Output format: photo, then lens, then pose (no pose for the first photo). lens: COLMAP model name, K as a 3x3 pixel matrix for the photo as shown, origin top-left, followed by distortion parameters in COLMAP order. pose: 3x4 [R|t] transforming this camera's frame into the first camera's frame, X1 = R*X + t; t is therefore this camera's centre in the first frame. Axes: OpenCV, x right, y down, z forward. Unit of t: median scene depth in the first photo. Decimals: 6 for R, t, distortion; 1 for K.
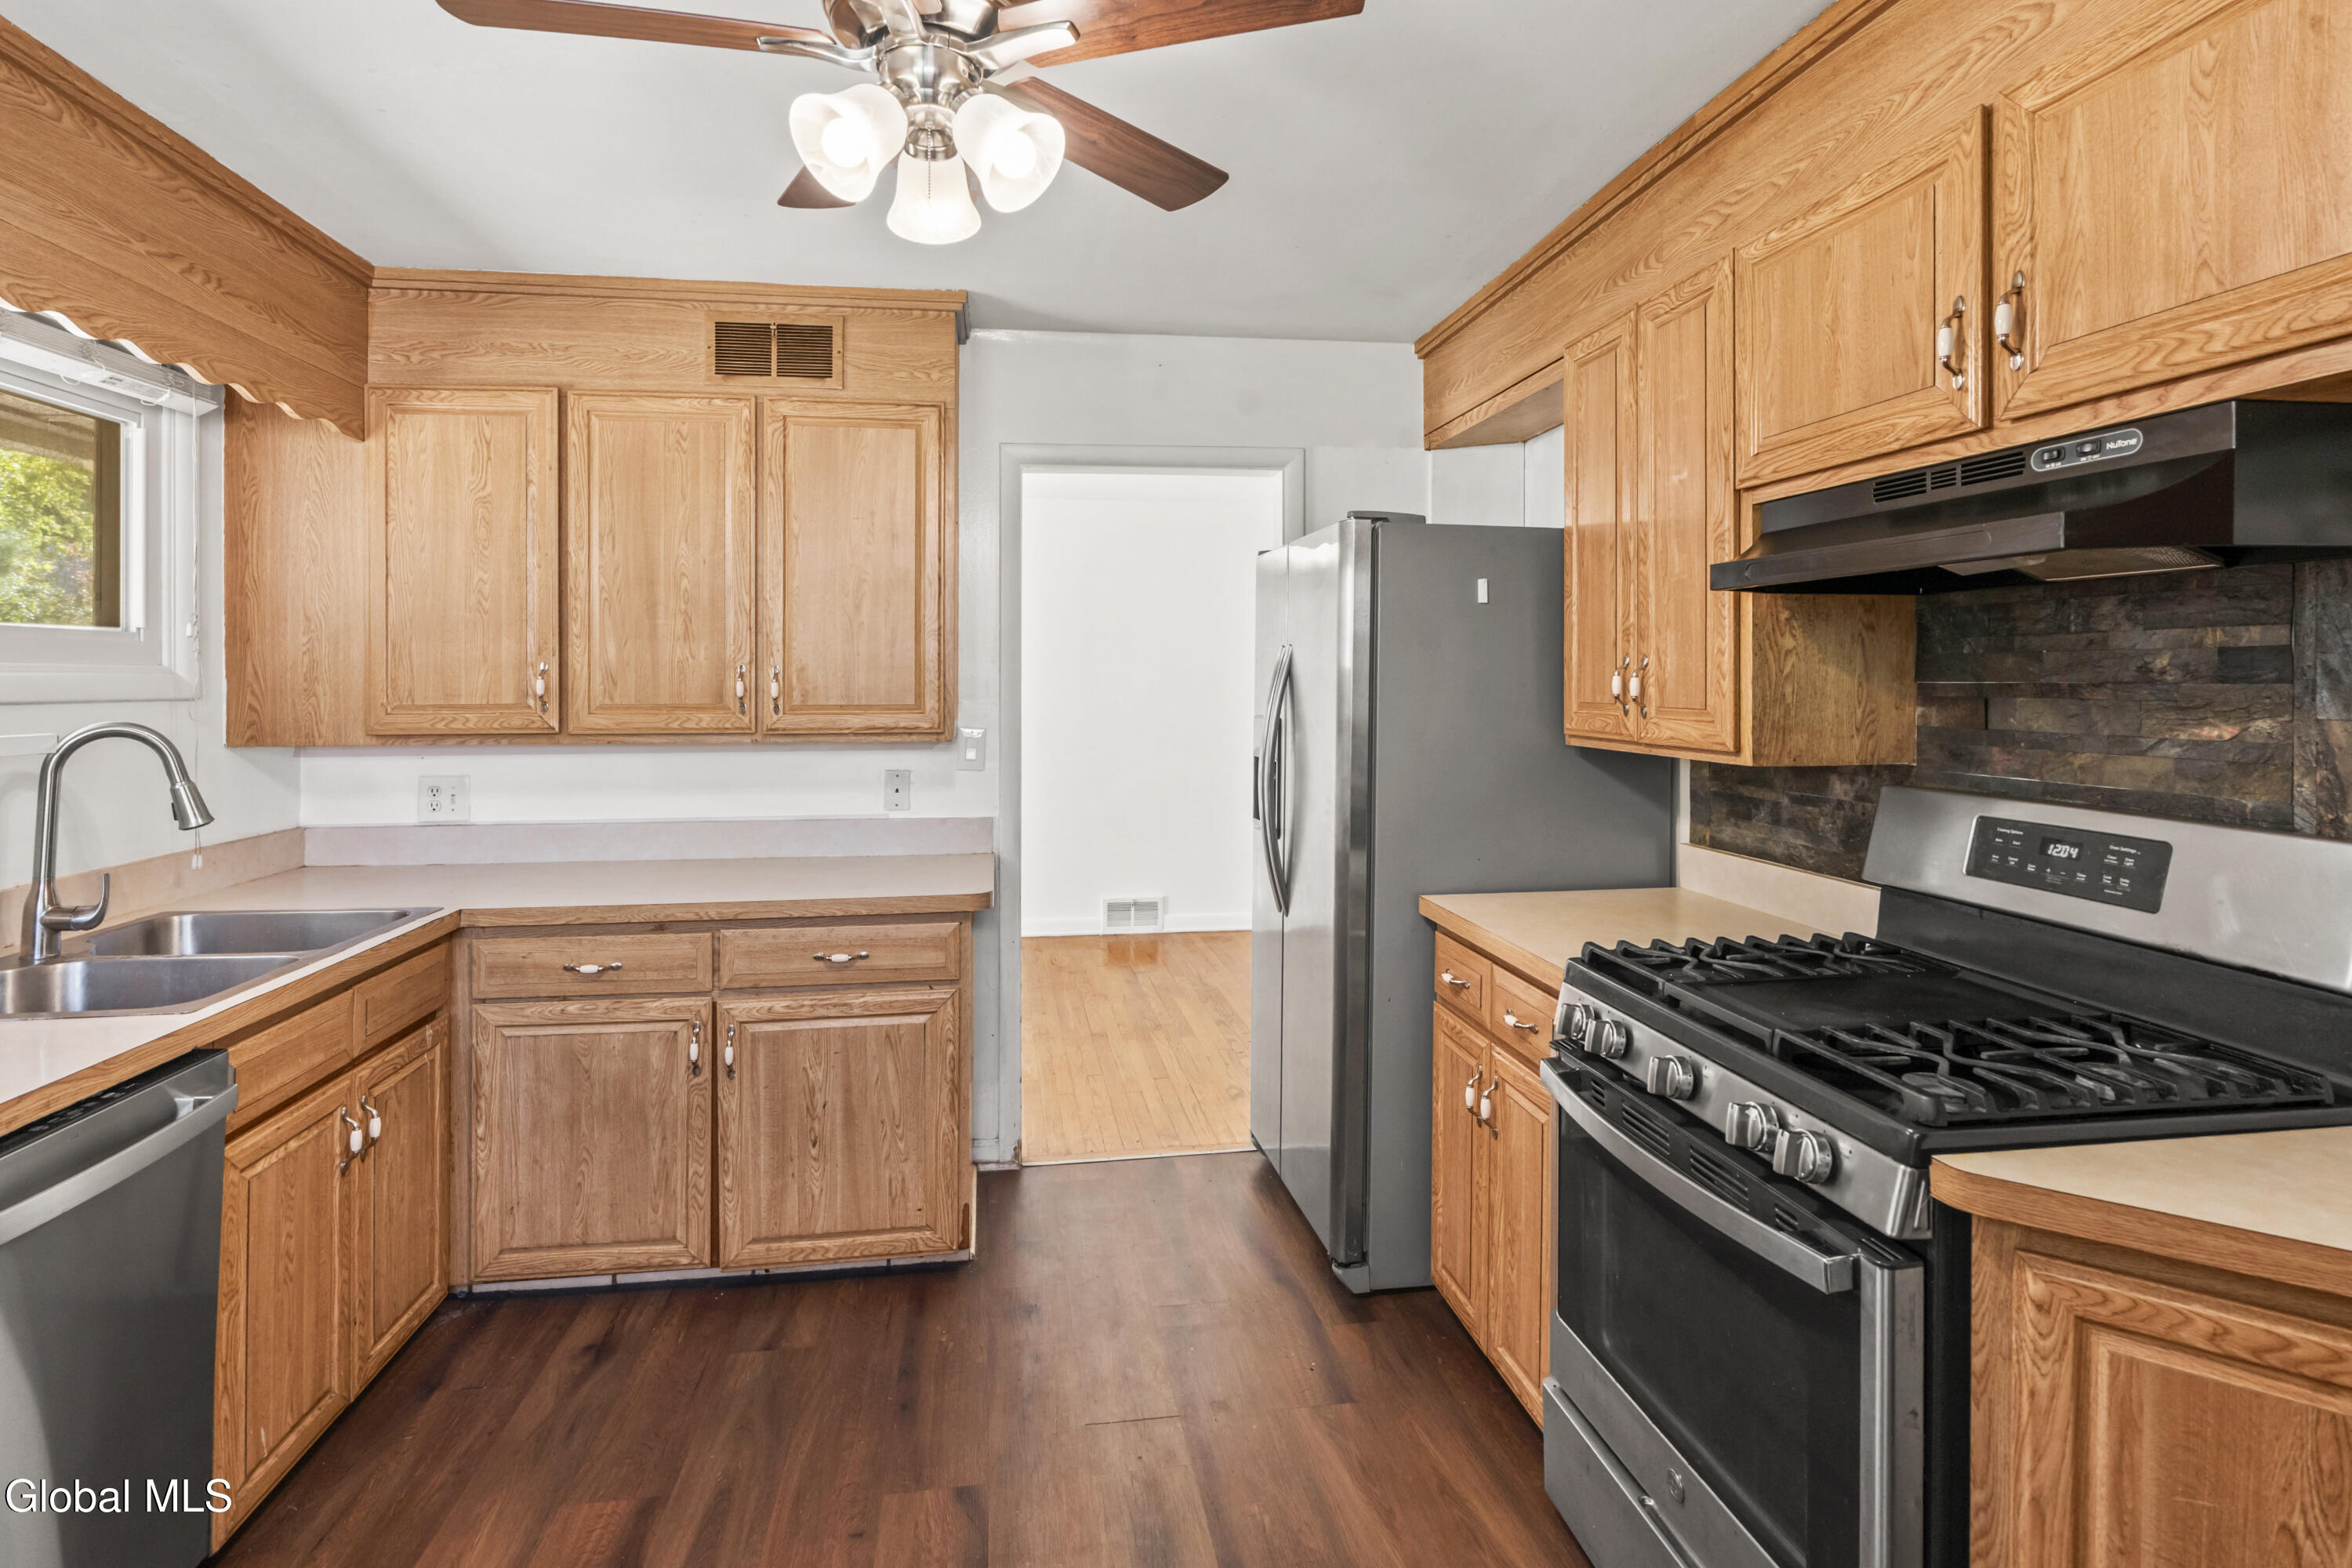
lens RADIAL K [[1166.4, 0, 1157.0], [0, 1166.4, 682.2], [0, 0, 1]] dist [-0.007149, 0.003185]
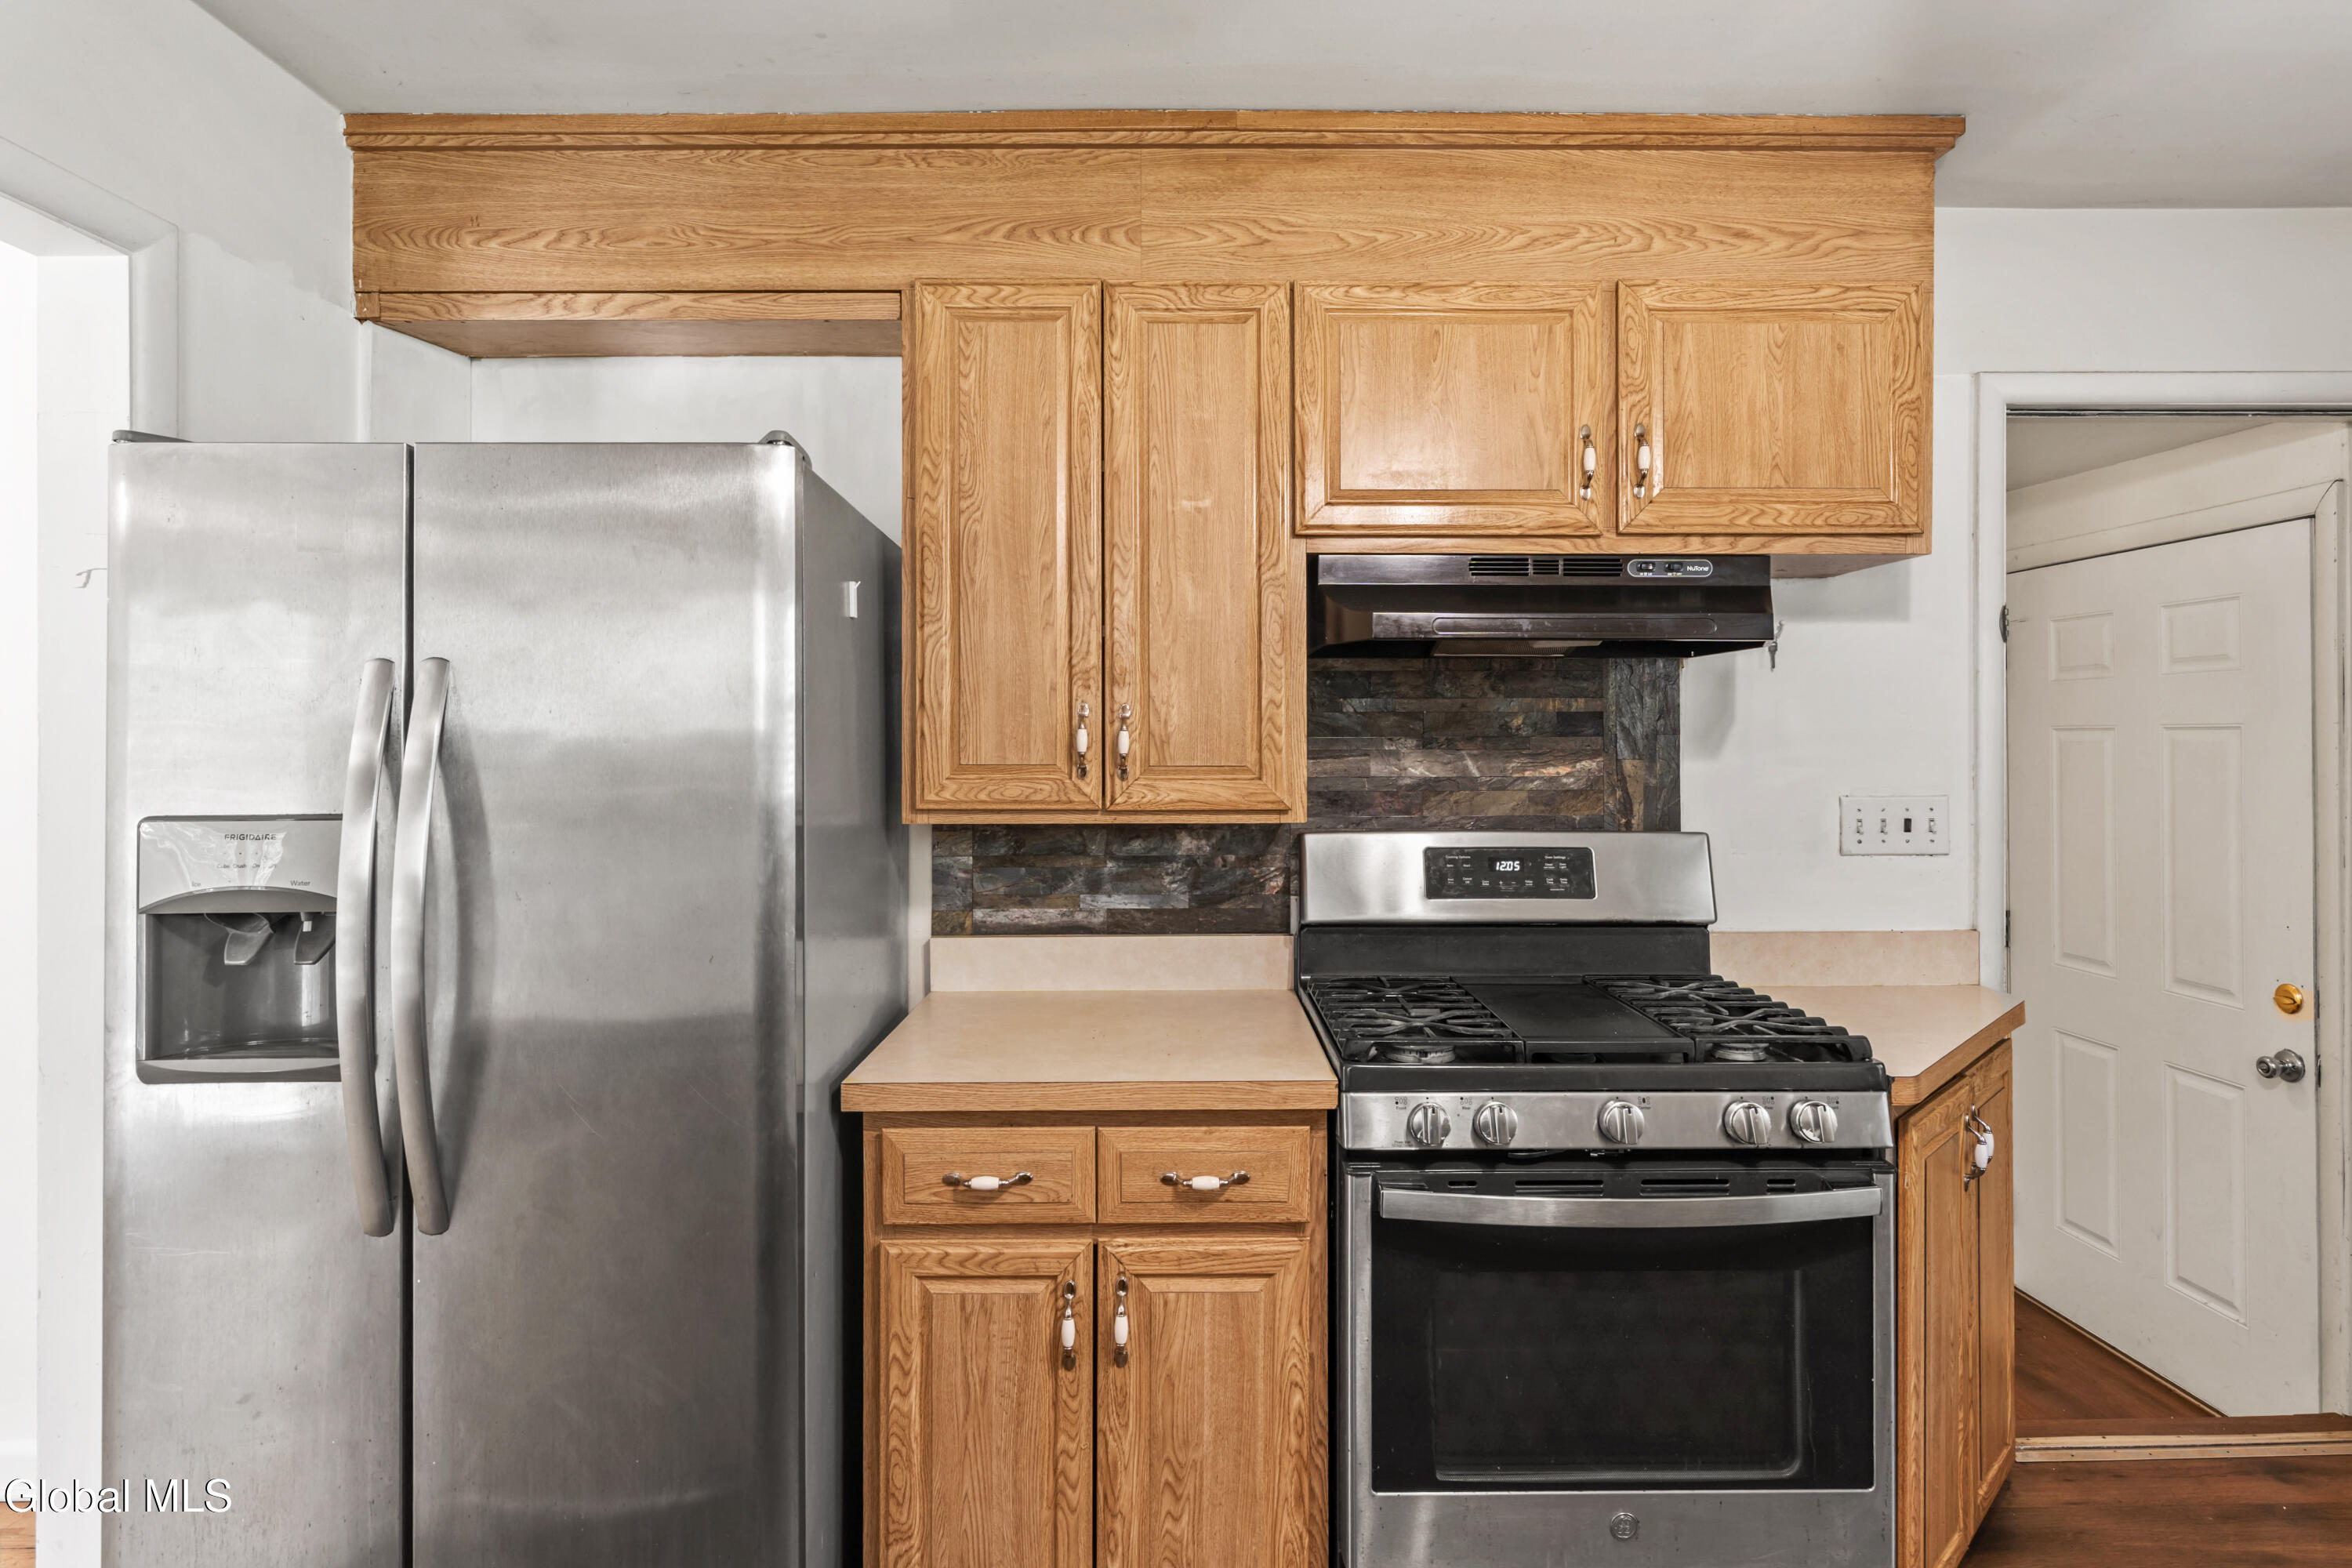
lens RADIAL K [[1236.9, 0, 1173.8], [0, 1236.9, 744.5], [0, 0, 1]] dist [-0.006193, -0.002074]
pose [[0.135478, 0.001401, 0.990779, -0.669926], [0.004863, 0.999986, -0.002079, 0.011297], [-0.990768, 0.005099, 0.135470, 1.237760]]
